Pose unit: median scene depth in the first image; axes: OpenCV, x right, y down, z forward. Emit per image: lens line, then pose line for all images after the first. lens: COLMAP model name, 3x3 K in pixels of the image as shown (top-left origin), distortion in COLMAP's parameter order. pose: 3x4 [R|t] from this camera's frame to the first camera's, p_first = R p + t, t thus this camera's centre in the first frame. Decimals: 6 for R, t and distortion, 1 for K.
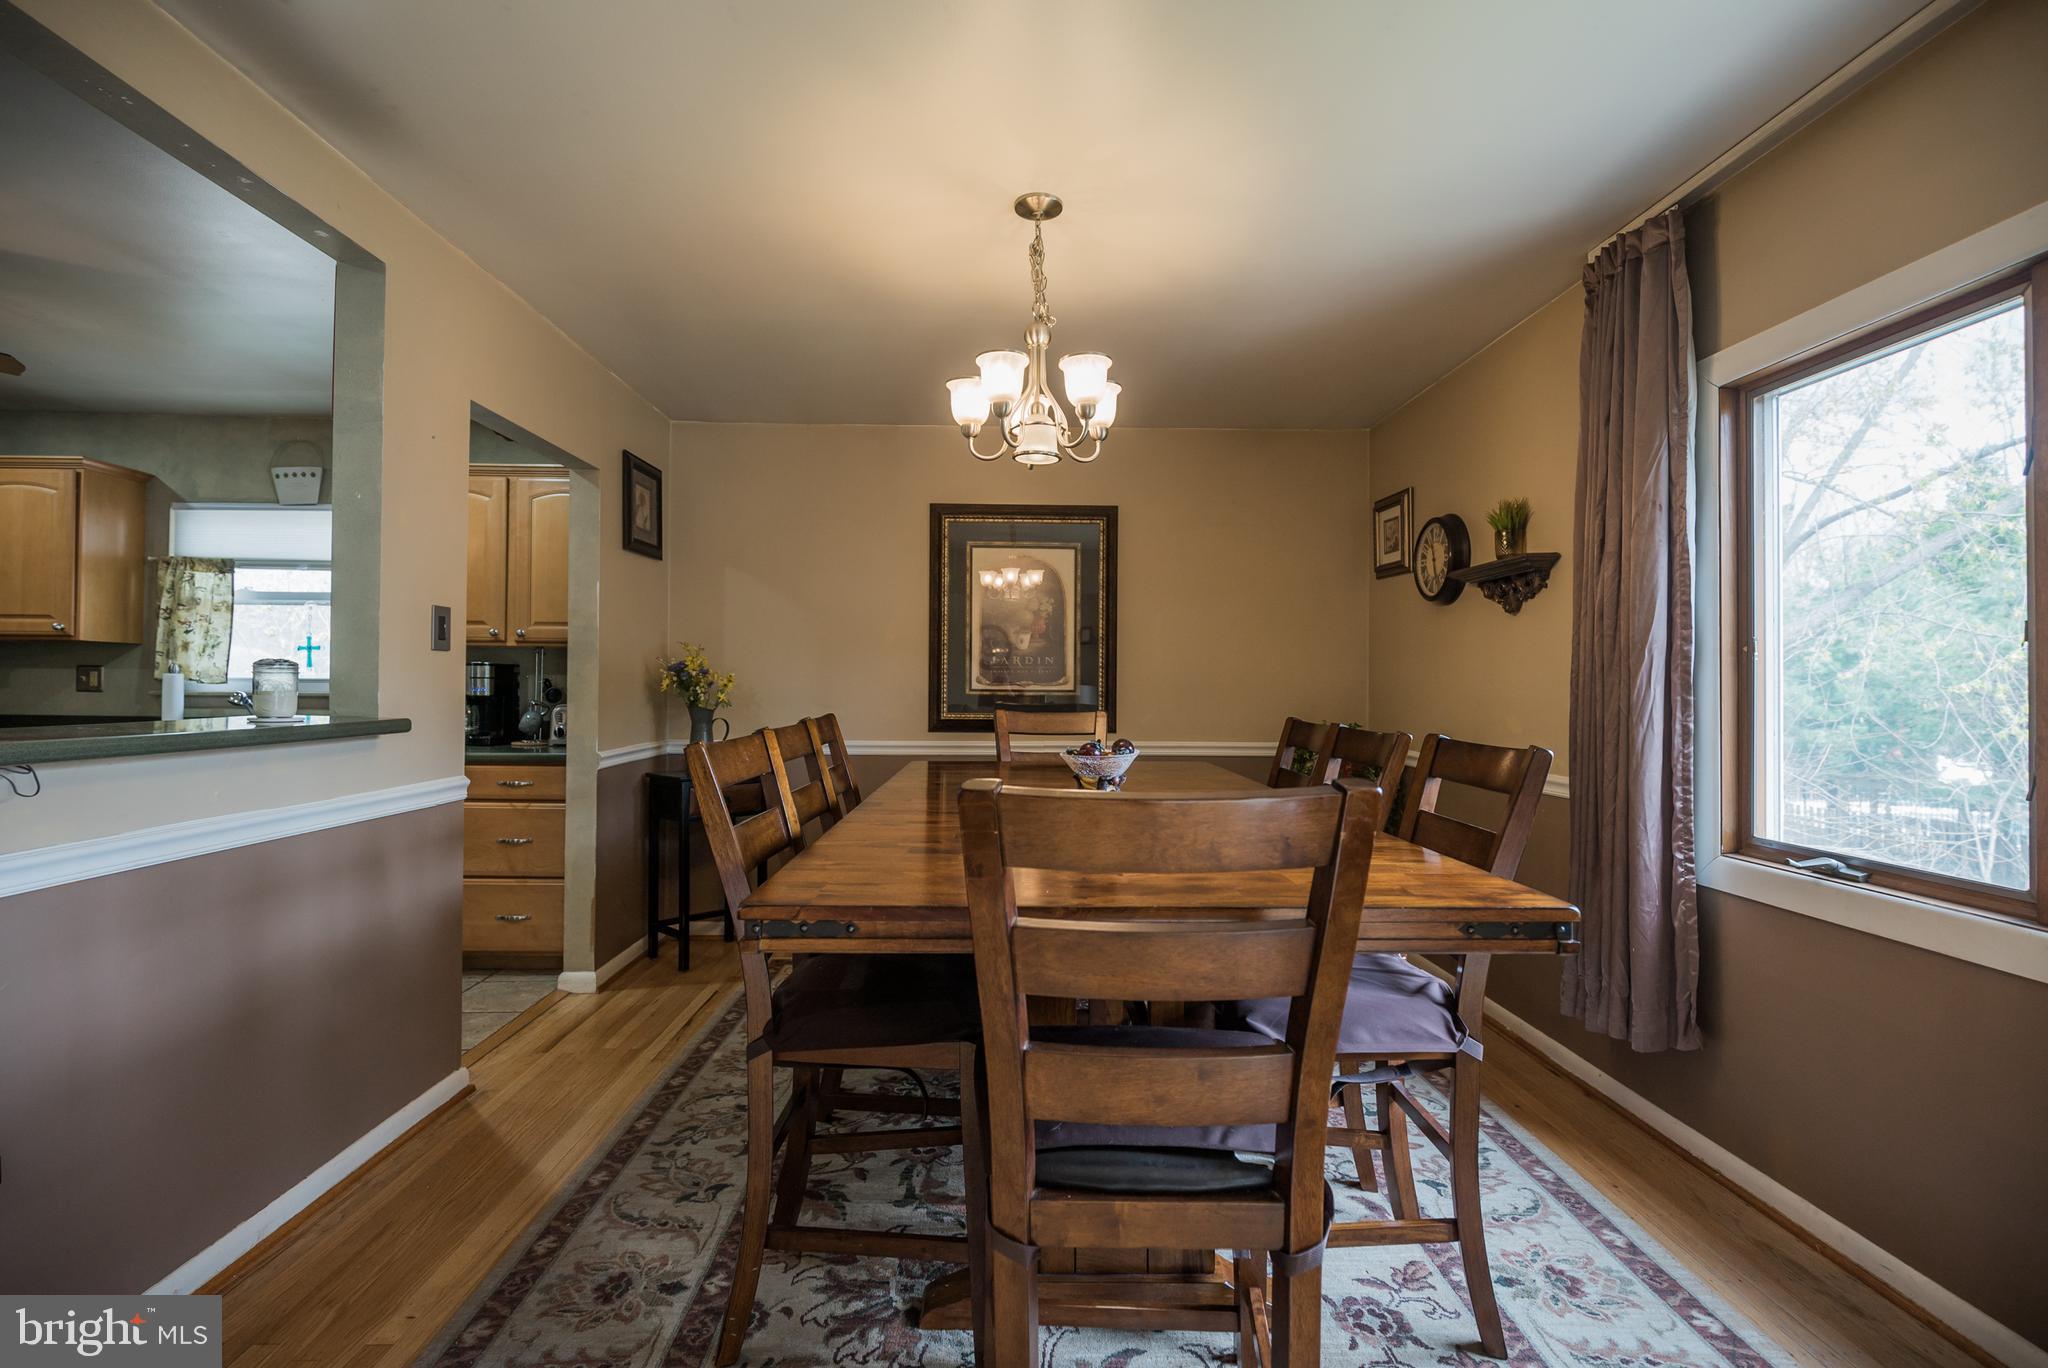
lens RADIAL K [[920.0, 0, 1010.7], [0, 920.0, 663.0], [0, 0, 1]] dist [-0.001027, -0.001284]
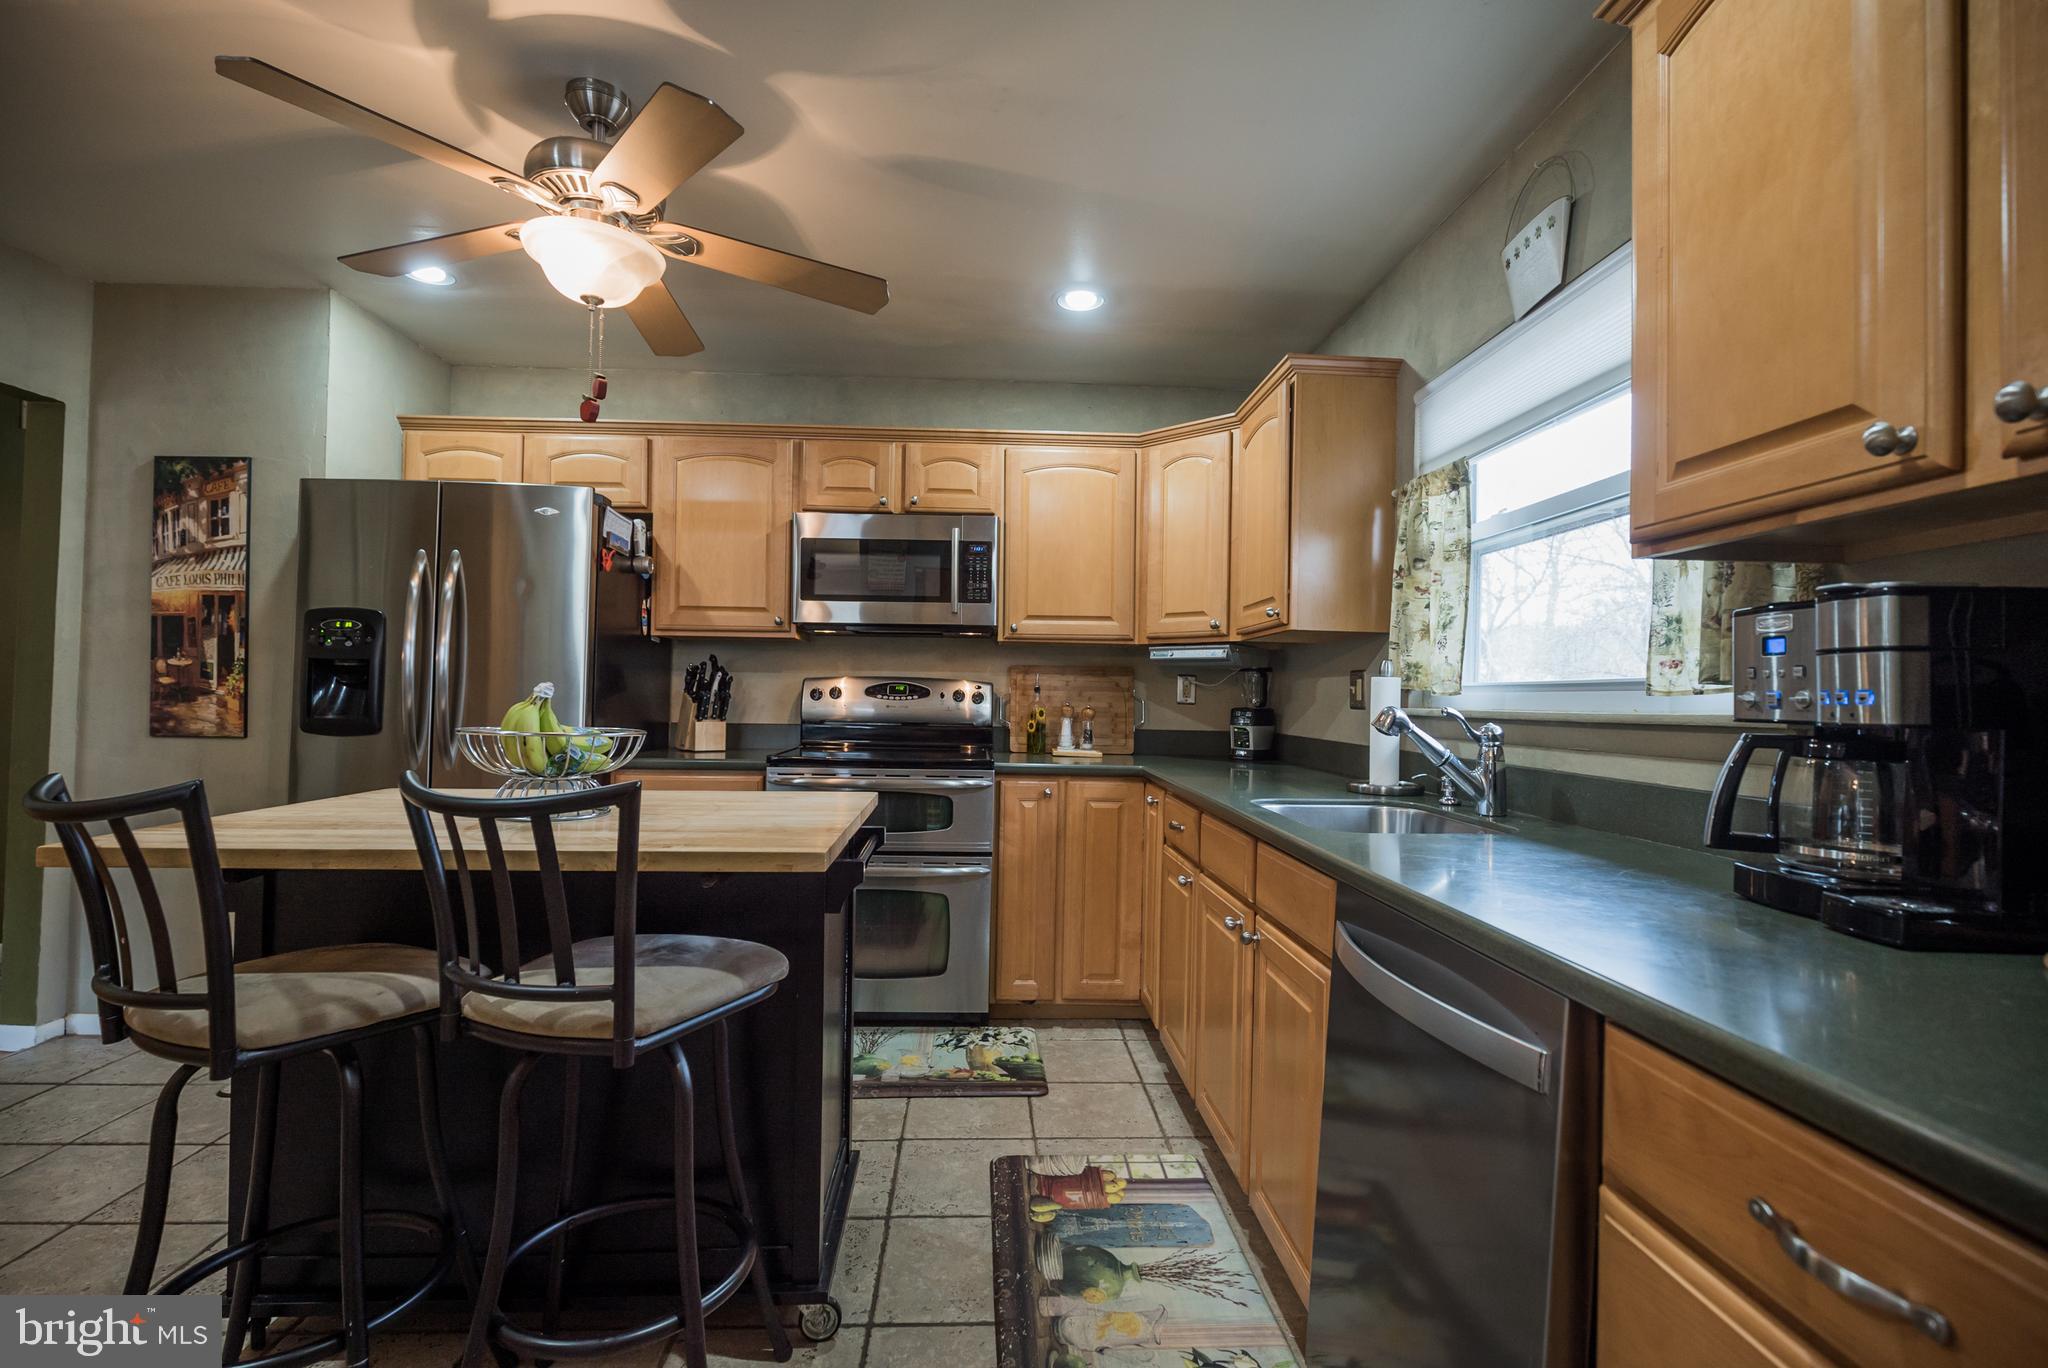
lens RADIAL K [[920.0, 0, 1022.3], [0, 920.0, 679.7], [0, 0, 1]] dist [-0.001027, -0.001284]
pose [[0.010127, -0.029367, -0.999517, -0.325262], [0.006452, 0.999550, -0.029302, 0.027700], [0.999928, -0.006152, 0.010312, 0.740201]]
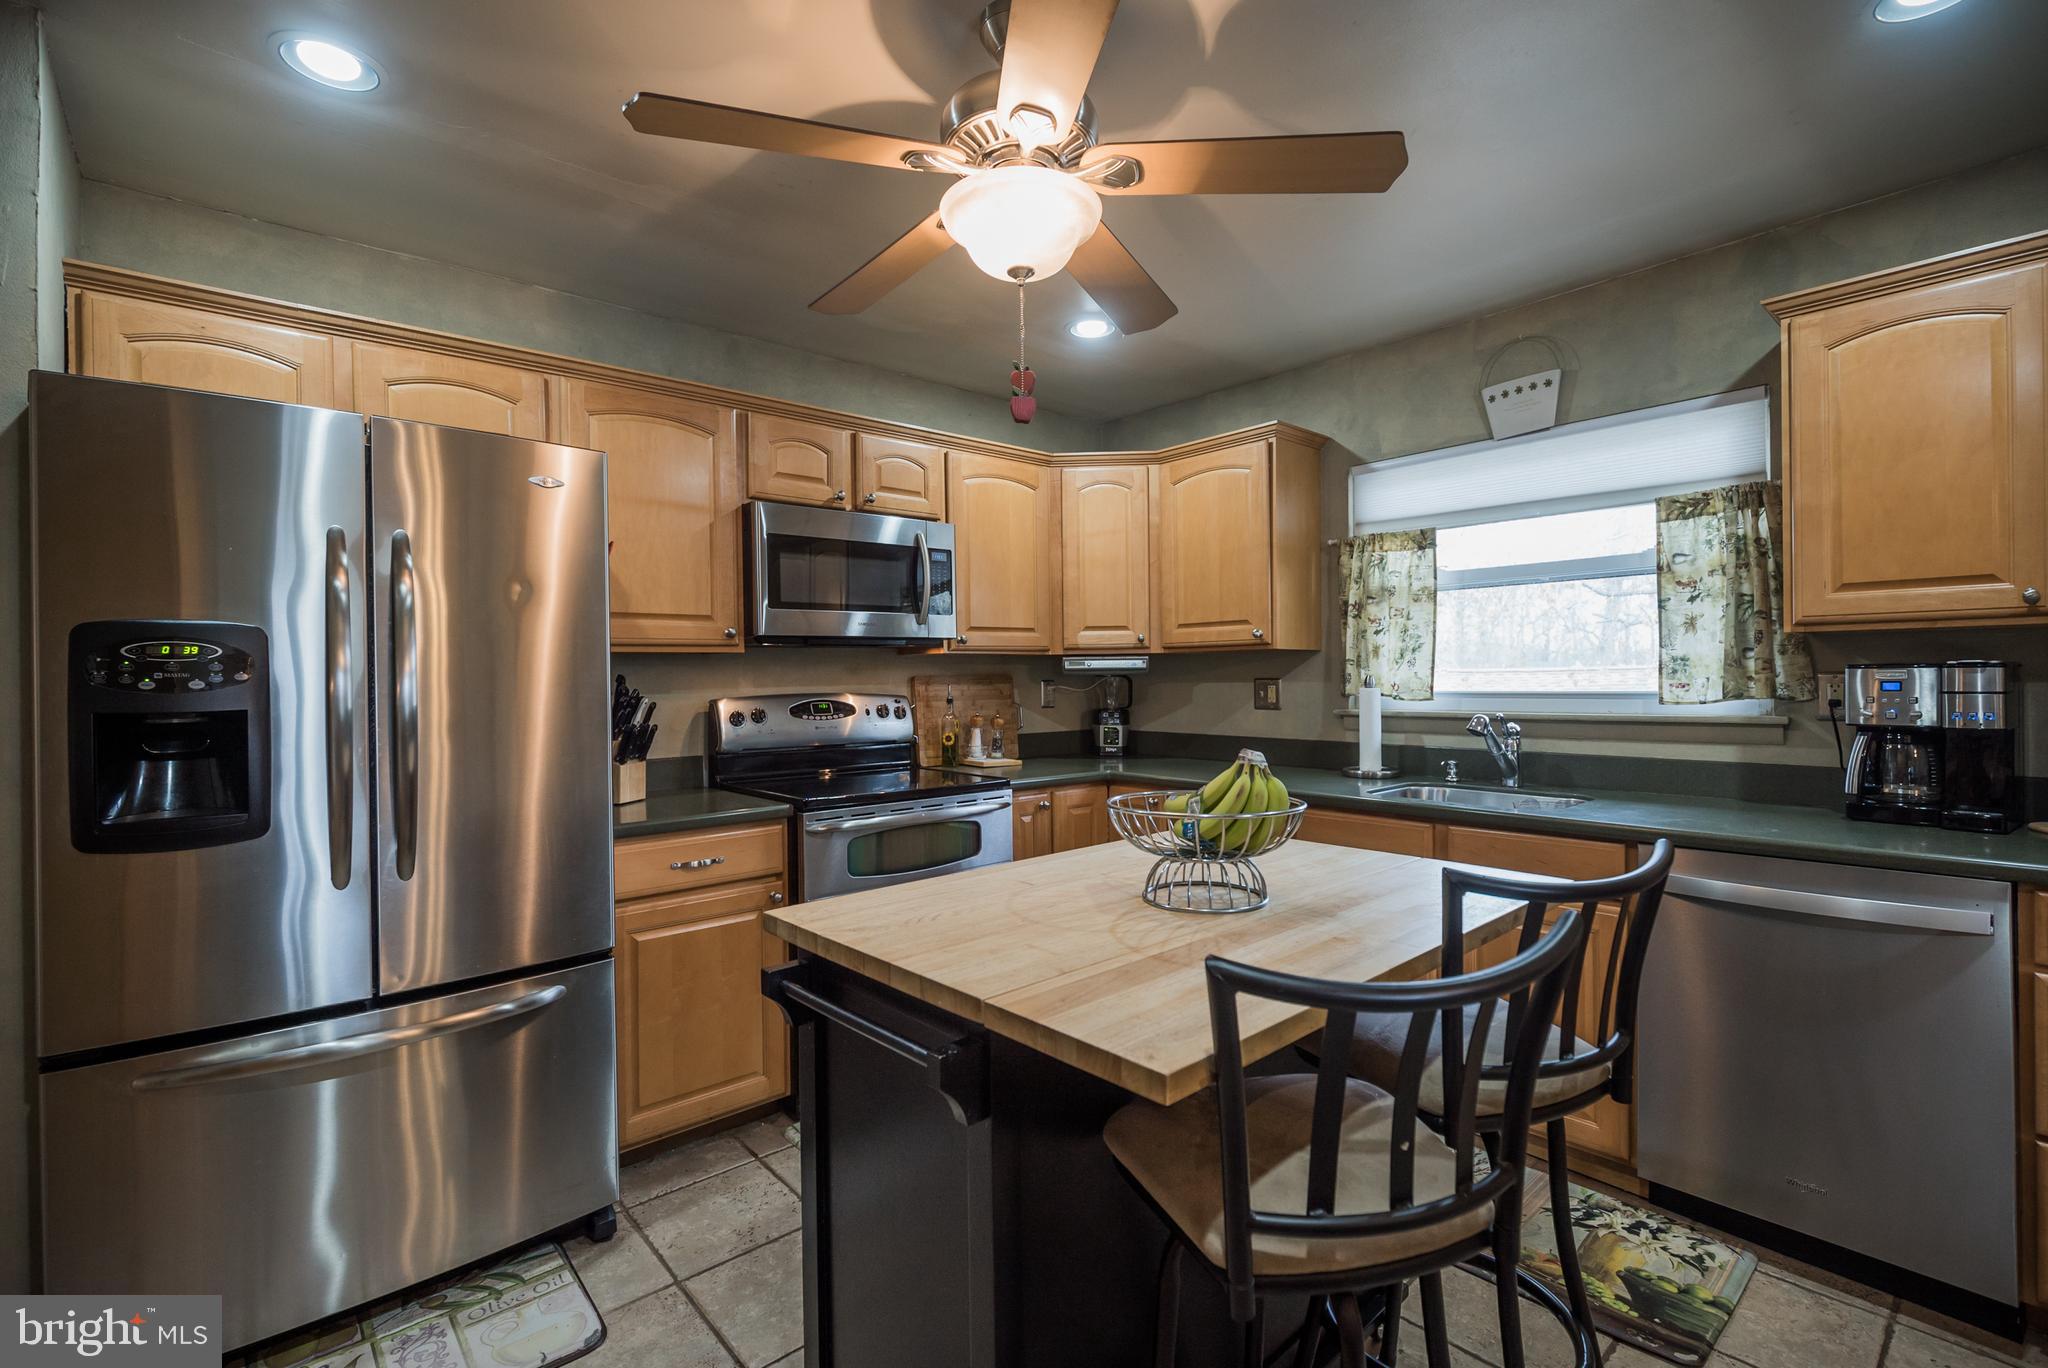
lens RADIAL K [[920.0, 0, 1021.1], [0, 920.0, 676.3], [0, 0, 1]] dist [-0.001027, -0.001284]
pose [[0.629914, -0.017503, -0.776468, -0.491589], [0.037204, 0.999278, 0.007657, -0.014340], [0.775774, -0.033711, 0.630110, 0.288171]]
